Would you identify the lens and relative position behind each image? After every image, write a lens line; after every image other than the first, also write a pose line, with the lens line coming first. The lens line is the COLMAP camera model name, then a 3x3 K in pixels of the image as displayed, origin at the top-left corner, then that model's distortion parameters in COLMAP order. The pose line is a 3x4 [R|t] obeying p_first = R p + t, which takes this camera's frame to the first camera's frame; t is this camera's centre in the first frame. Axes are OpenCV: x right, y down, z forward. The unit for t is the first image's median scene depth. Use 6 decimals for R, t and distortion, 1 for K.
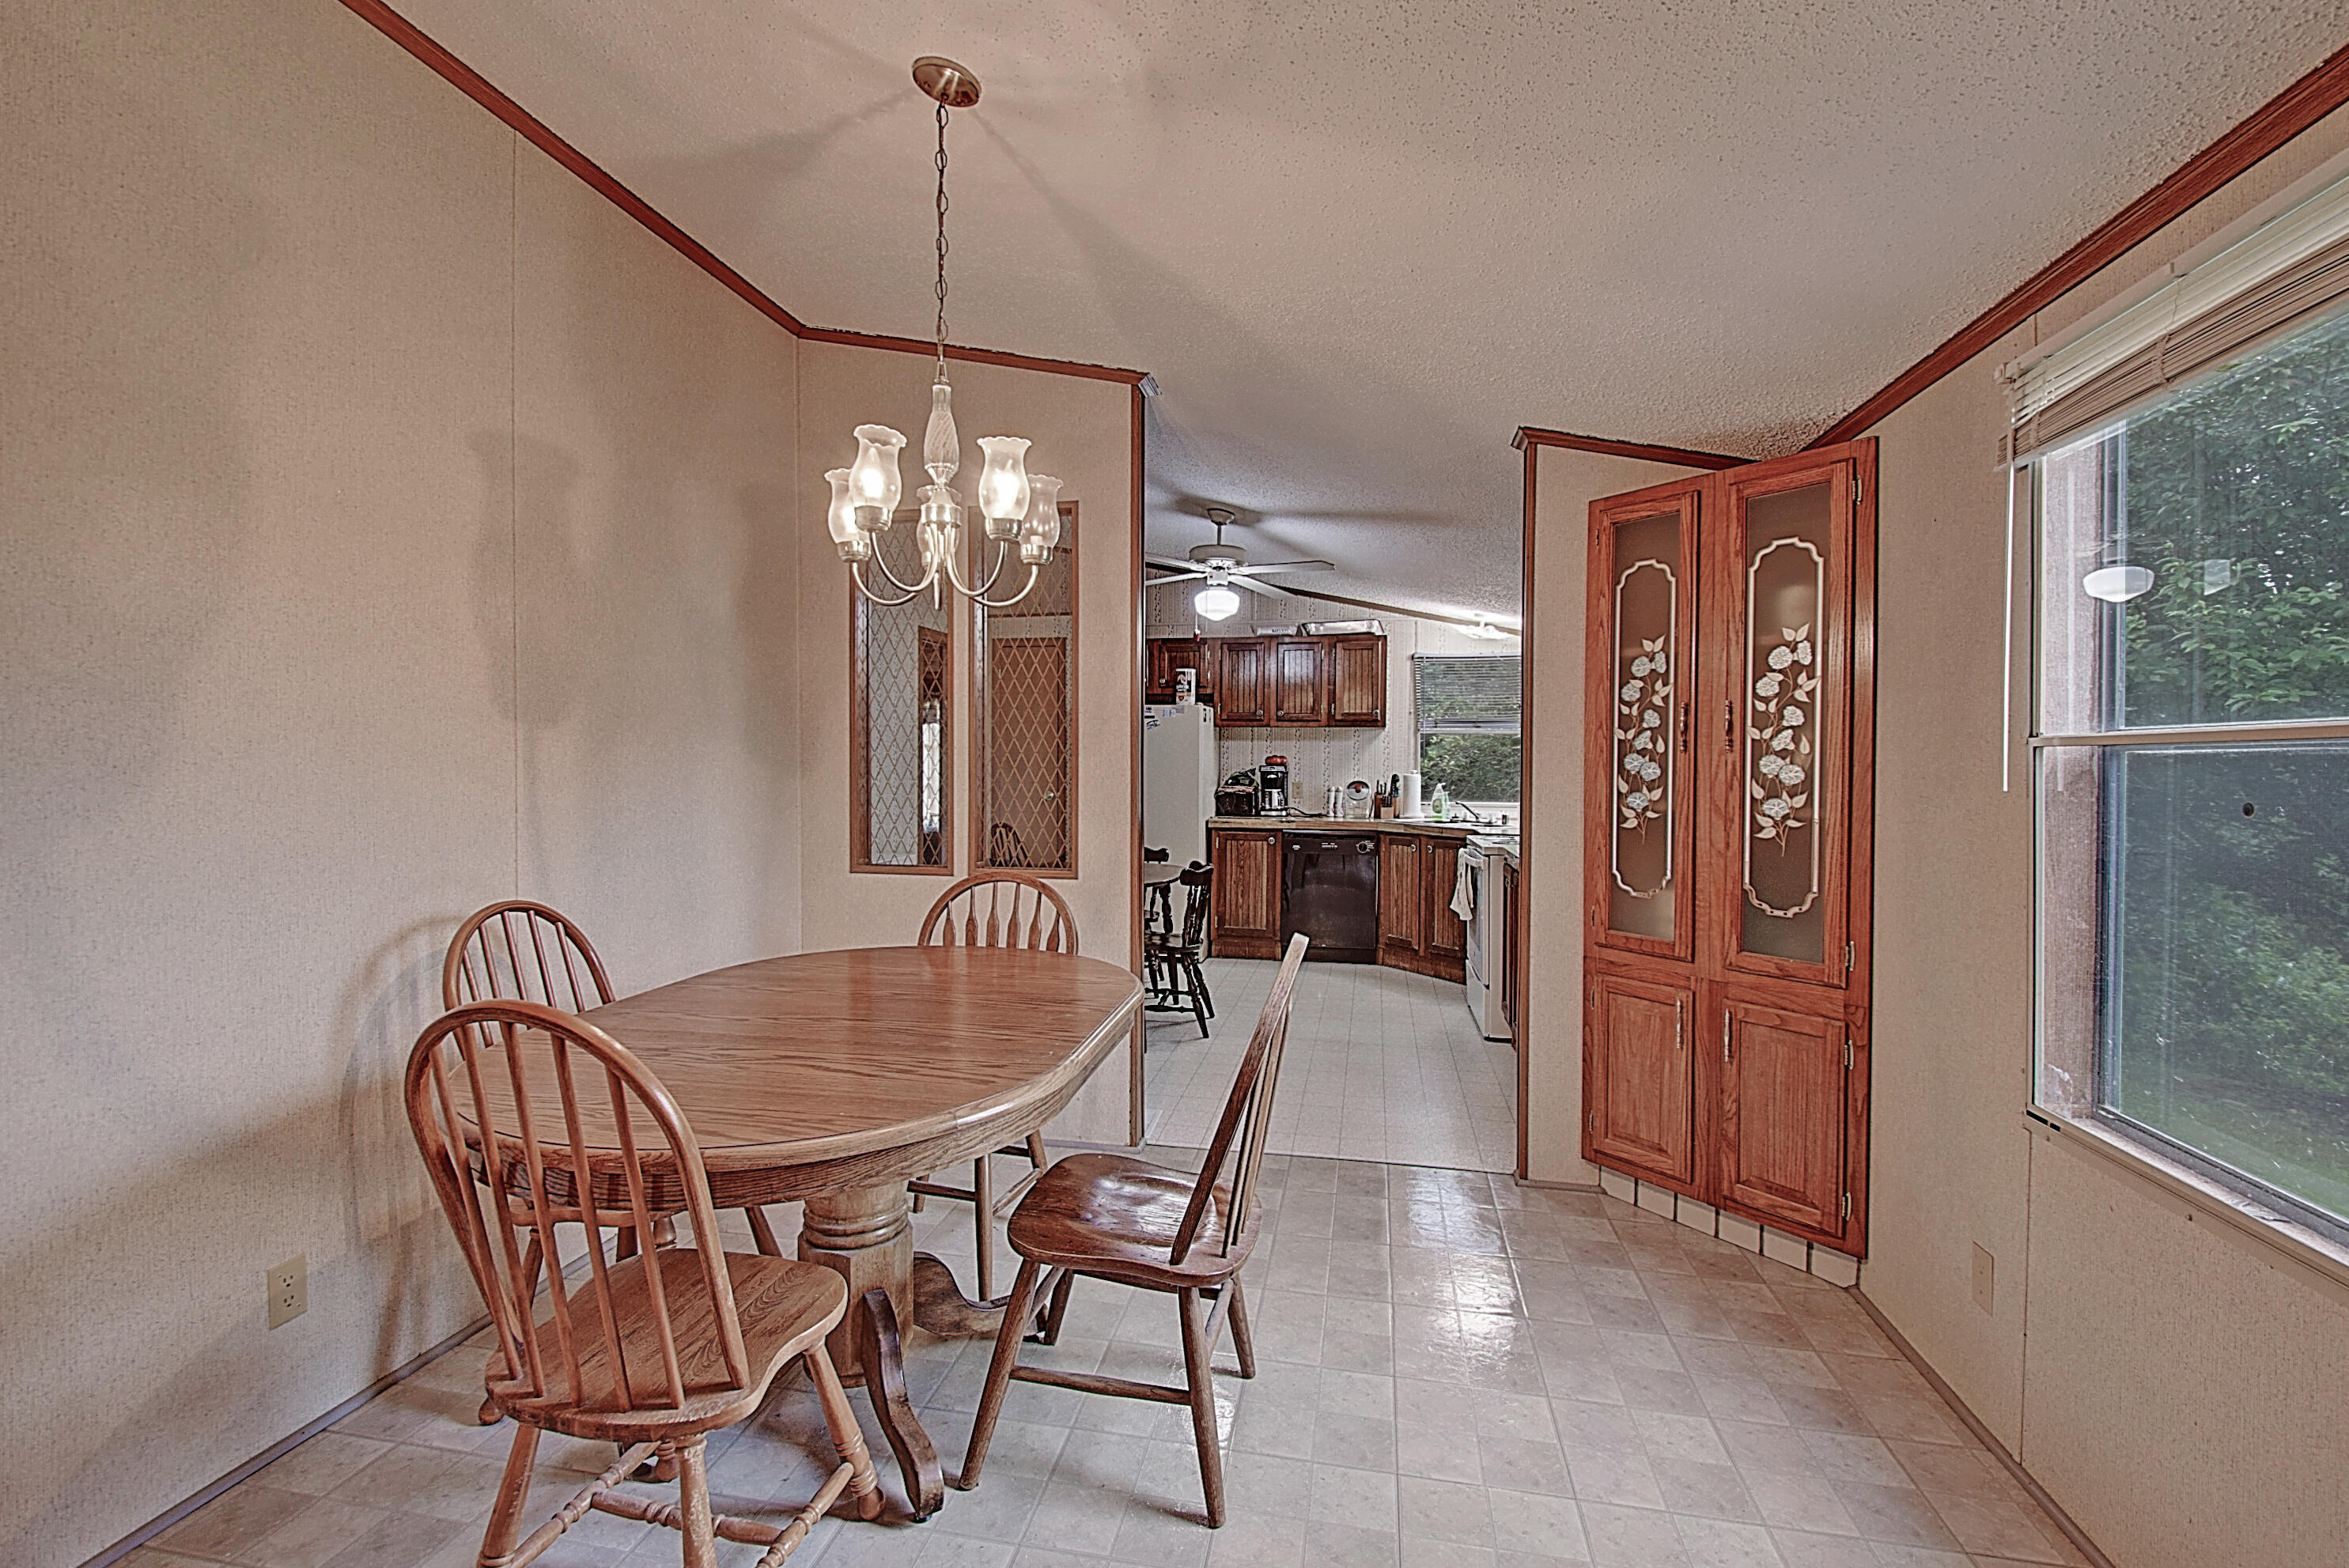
lens RADIAL K [[1045.6, 0, 1150.9], [0, 1045.6, 775.7], [0, 0, 1]] dist [-0.003471, -0.002340]
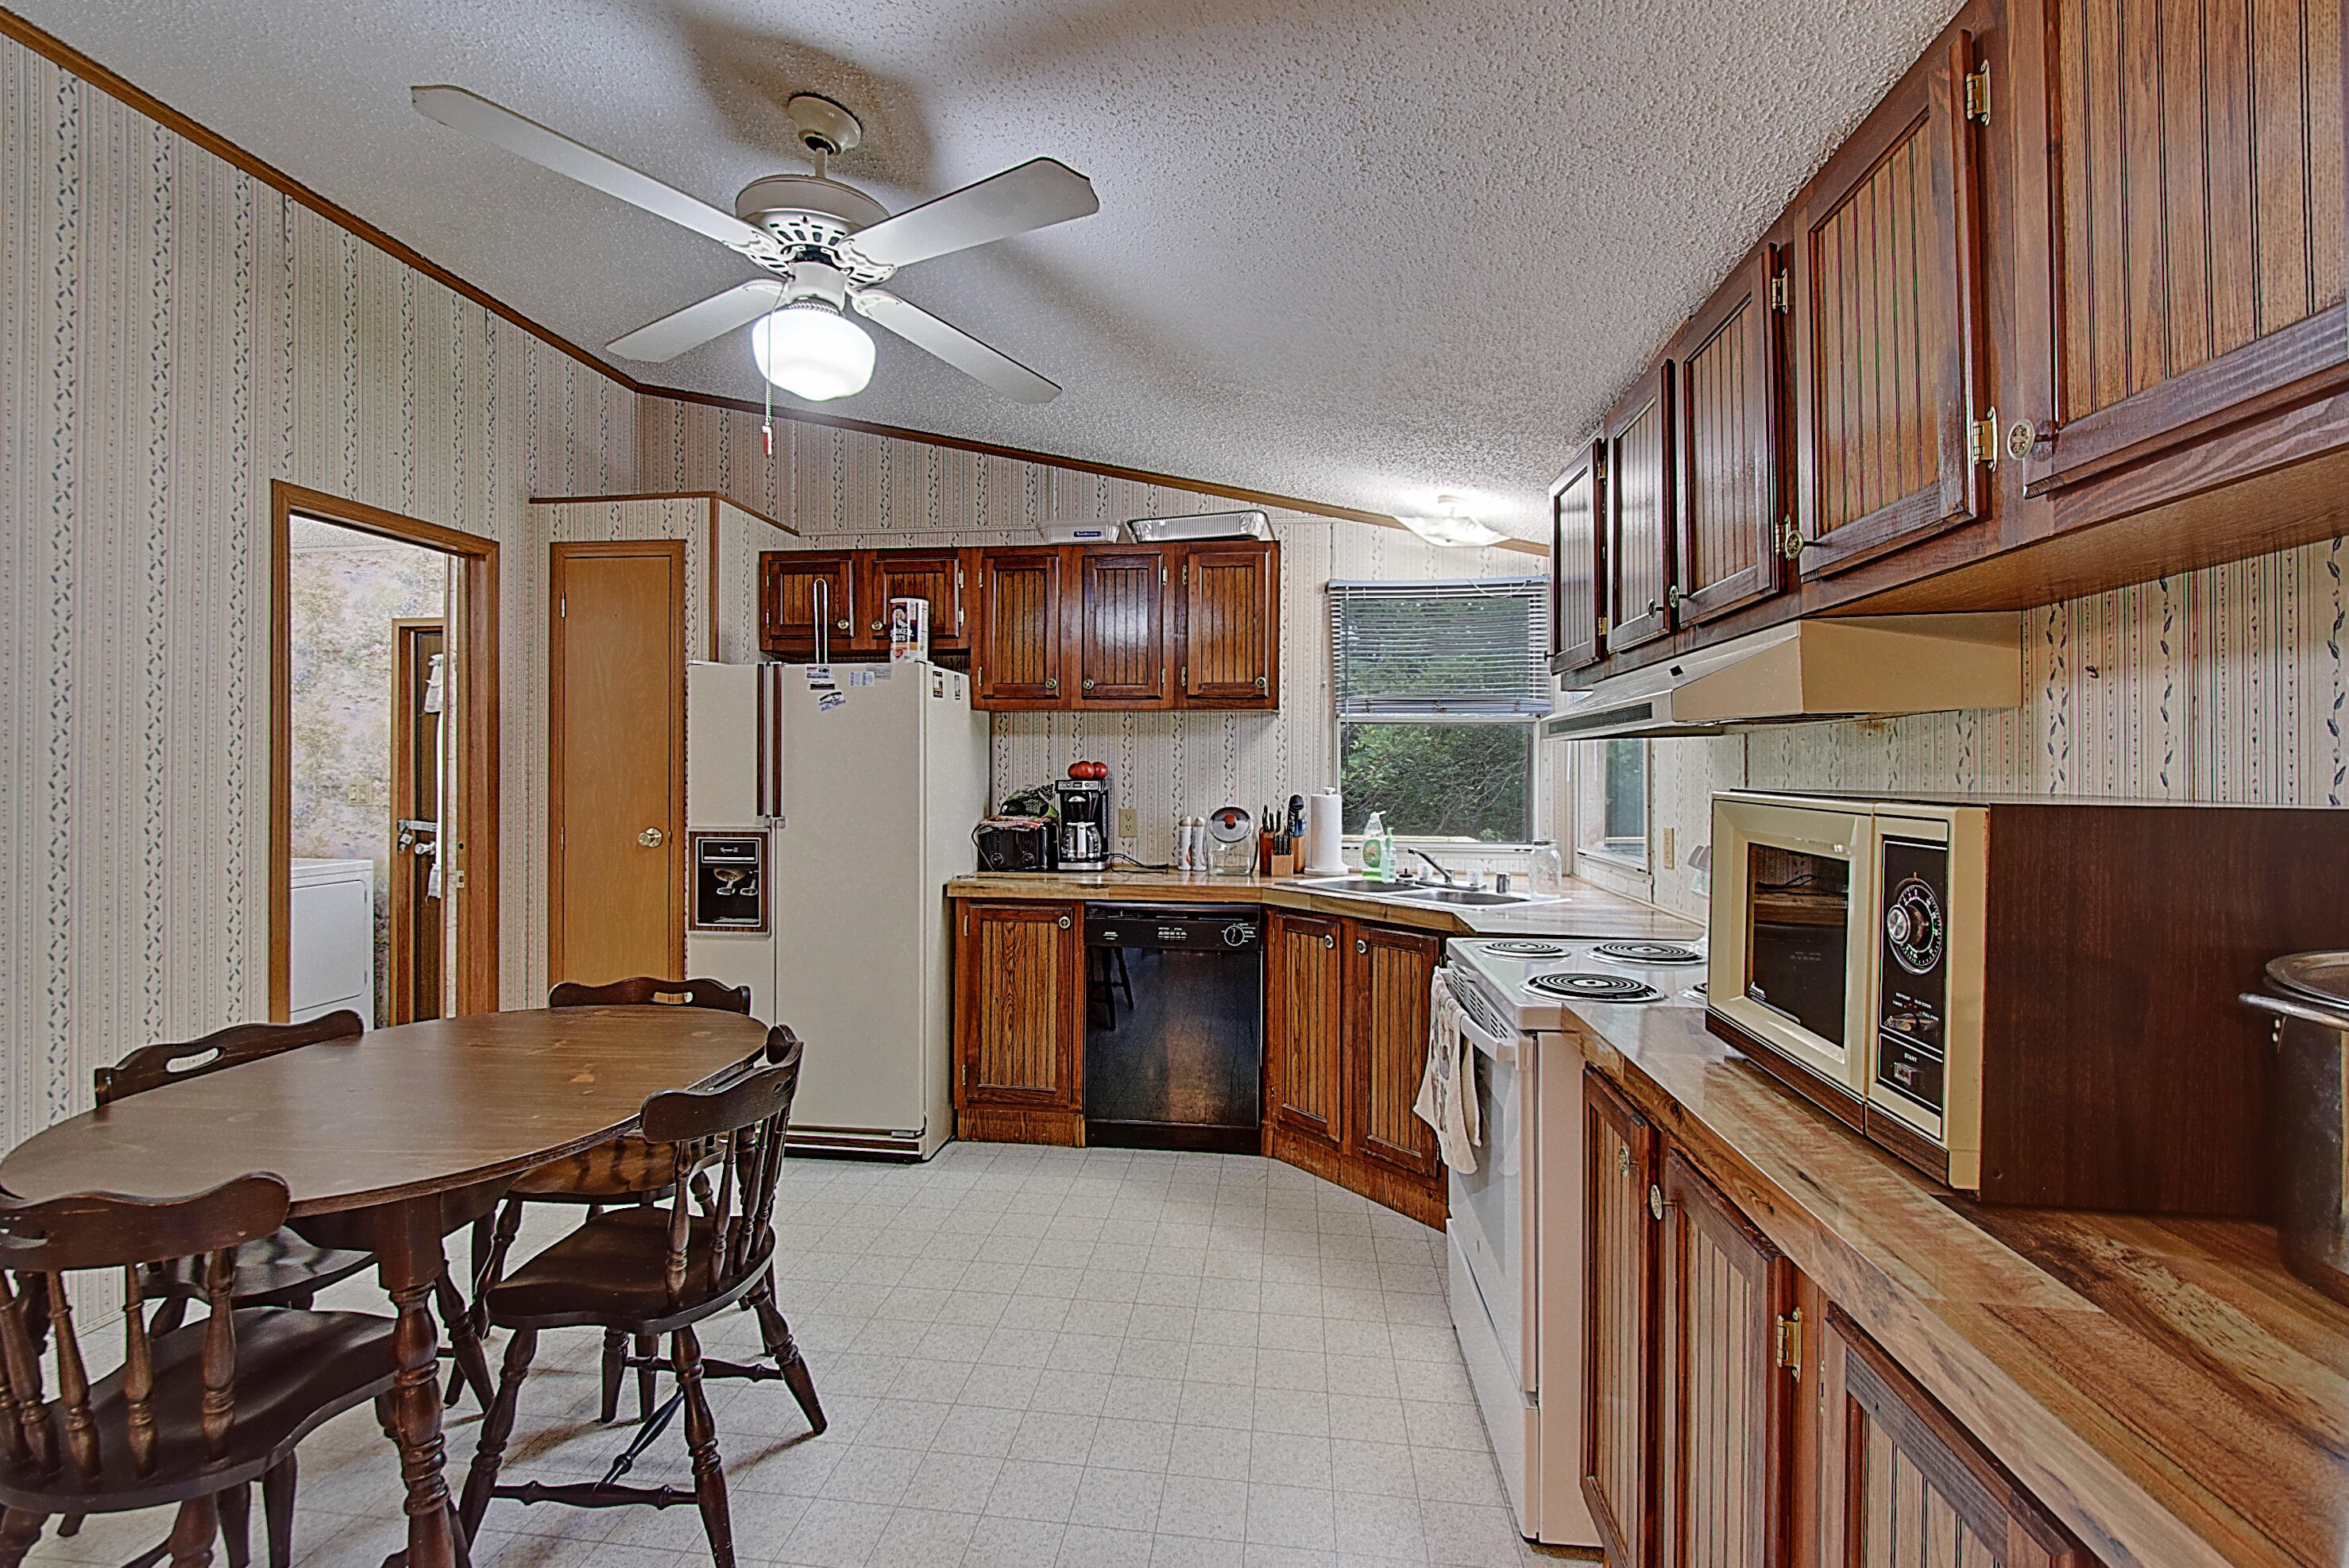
lens RADIAL K [[1045.7, 0, 1166.5], [0, 1045.7, 771.4], [0, 0, 1]] dist [-0.003471, -0.002340]
pose [[0.995887, -0.003745, 0.090524, 0.116116], [0.004740, 0.999931, -0.010777, -0.008175], [-0.090477, 0.011162, 0.995836, 0.458860]]
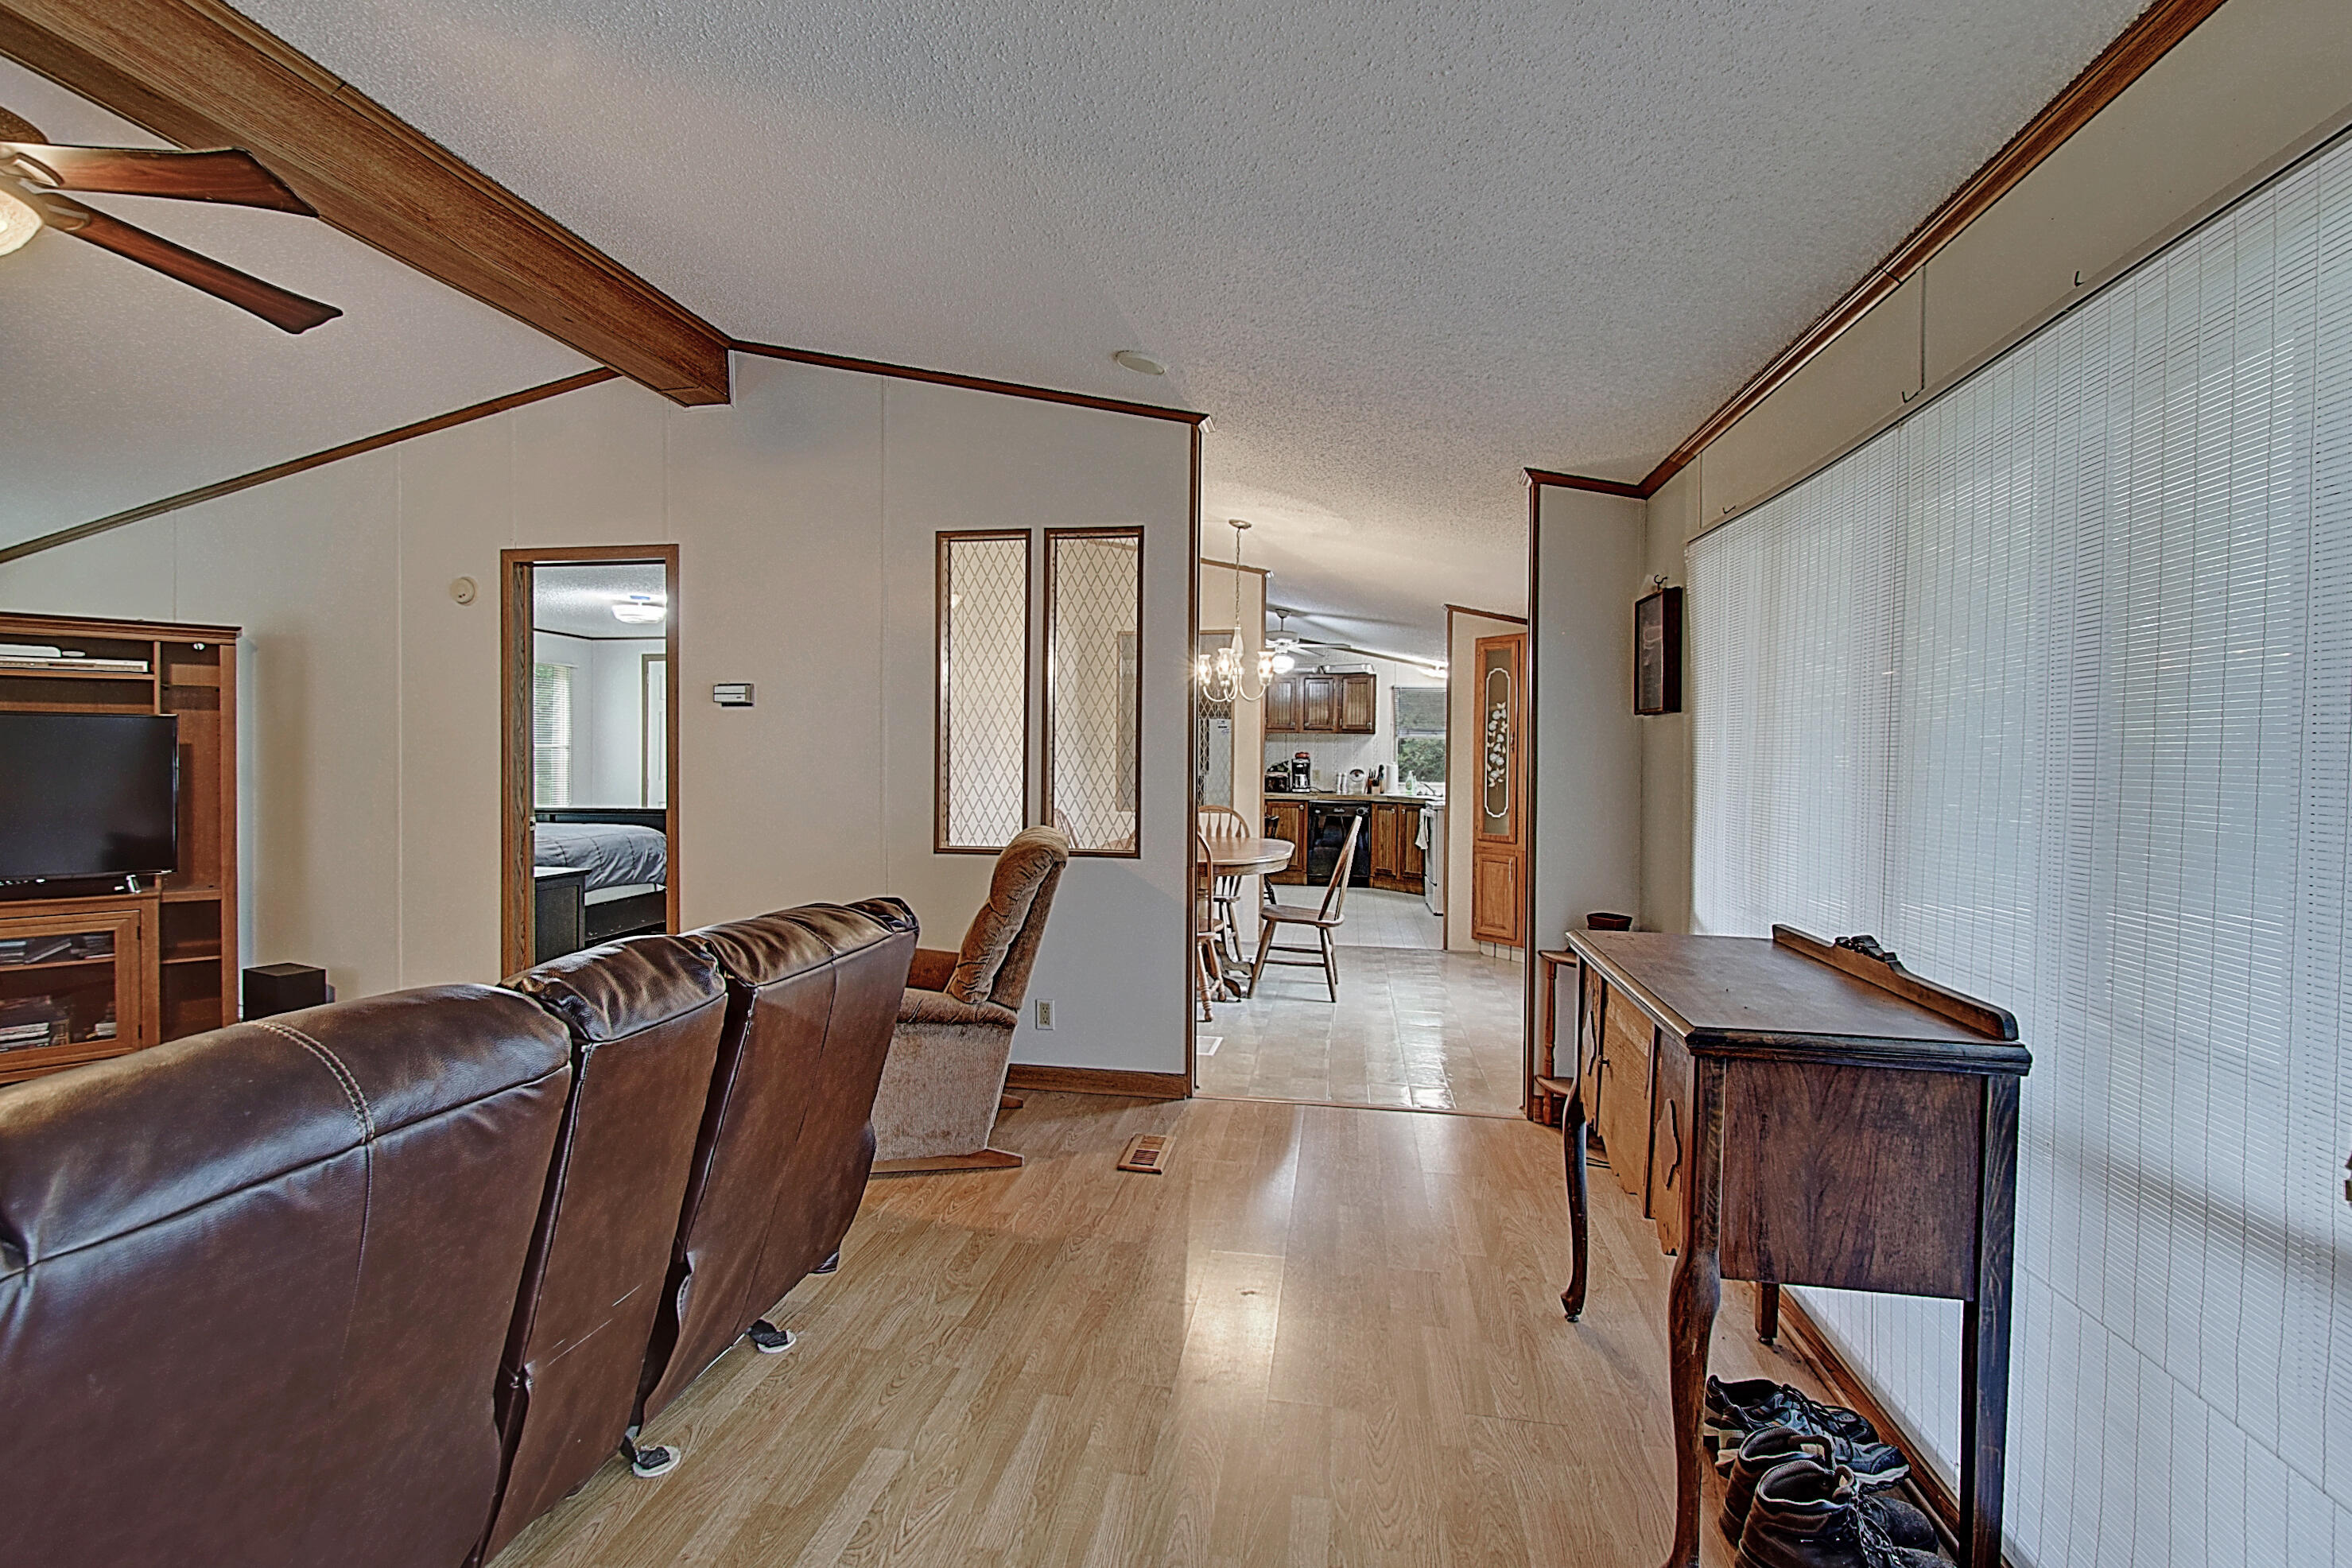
lens RADIAL K [[1047.1, 0, 1144.9], [0, 1047.1, 765.0], [0, 0, 1]] dist [-0.003471, -0.002340]
pose [[0.999836, 0.004864, 0.017446, -0.139725], [-0.004792, 0.999980, -0.004162, 0.007163], [-0.017466, 0.004078, 0.999839, -0.529329]]
